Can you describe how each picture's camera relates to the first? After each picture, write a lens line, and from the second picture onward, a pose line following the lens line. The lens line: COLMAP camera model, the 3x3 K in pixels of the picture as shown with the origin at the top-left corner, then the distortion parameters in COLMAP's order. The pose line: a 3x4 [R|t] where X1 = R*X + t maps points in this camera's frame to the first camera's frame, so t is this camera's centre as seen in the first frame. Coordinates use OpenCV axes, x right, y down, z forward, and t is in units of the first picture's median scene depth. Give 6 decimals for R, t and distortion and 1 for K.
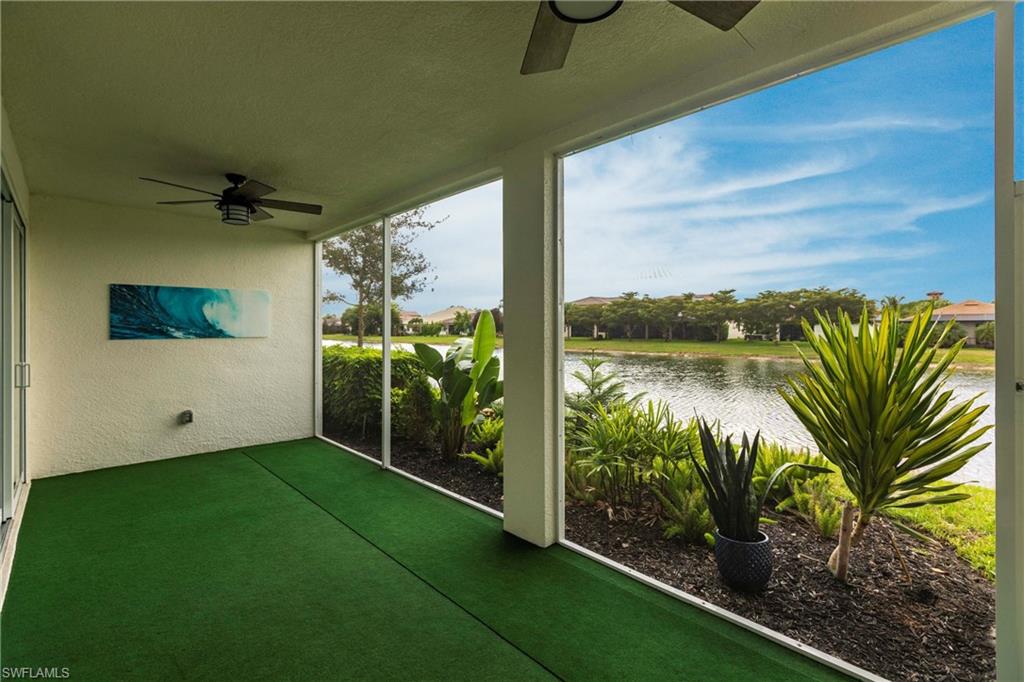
lens RADIAL K [[458.5, 0, 514.3], [0, 458.5, 329.0], [0, 0, 1]] dist [0.002324, 0.000042]
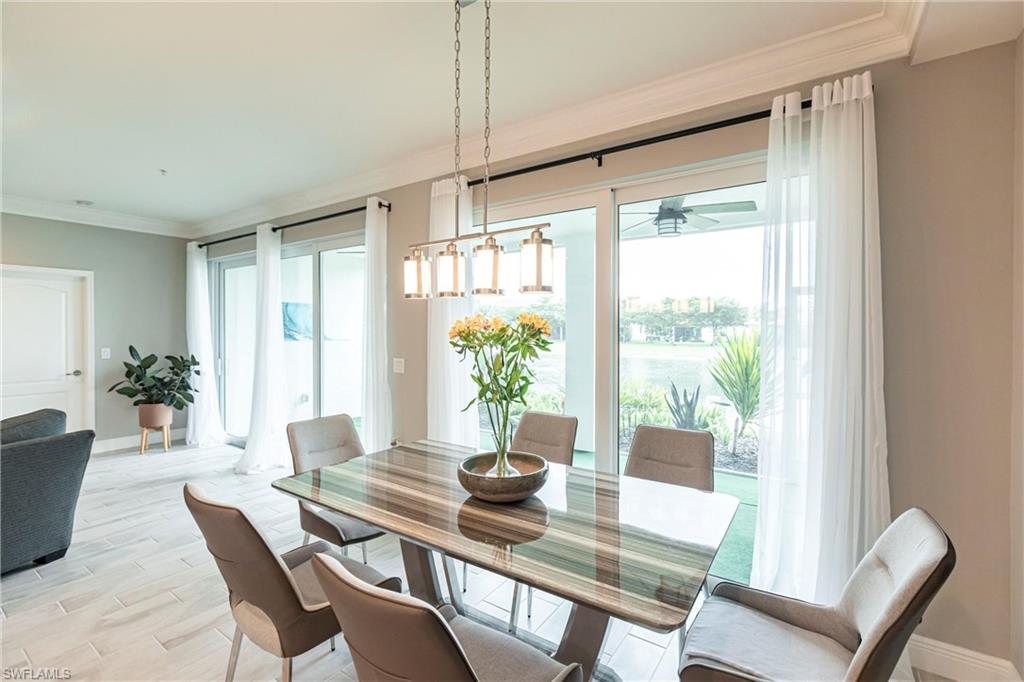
lens RADIAL K [[458.5, 0, 514.3], [0, 458.5, 329.0], [0, 0, 1]] dist [0.002324, 0.000042]
pose [[0.981035, 0.006700, 0.193713, -0.624155], [-0.006626, 0.999978, -0.001031, -0.026843], [-0.193715, -0.000272, 0.981058, -0.790414]]
